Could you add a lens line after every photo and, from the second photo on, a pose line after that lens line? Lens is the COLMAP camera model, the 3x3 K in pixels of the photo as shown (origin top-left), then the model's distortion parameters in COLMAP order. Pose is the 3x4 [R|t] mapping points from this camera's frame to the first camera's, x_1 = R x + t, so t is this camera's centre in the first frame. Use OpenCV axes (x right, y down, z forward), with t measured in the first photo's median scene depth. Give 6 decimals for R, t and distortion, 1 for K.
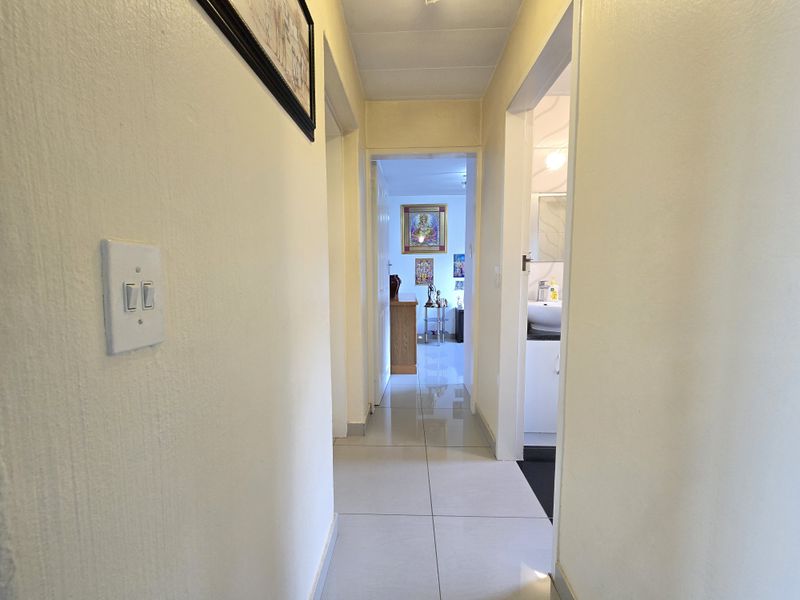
lens RADIAL K [[328.4, 0, 396.0], [0, 328.4, 300.9], [0, 0, 1]] dist [-0.001371, -0.000103]
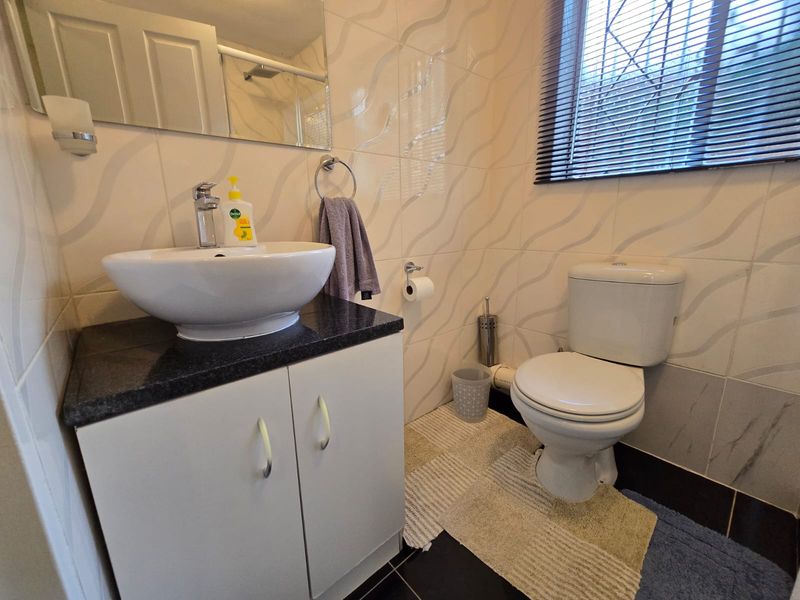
lens RADIAL K [[329.3, 0, 398.7], [0, 329.3, 295.7], [0, 0, 1]] dist [-0.001093, -0.000039]
pose [[0.724553, -0.159284, 0.670560, 0.346405], [0.073200, 0.985210, 0.154932, 0.012390], [-0.685321, -0.063172, 0.725496, 0.601389]]
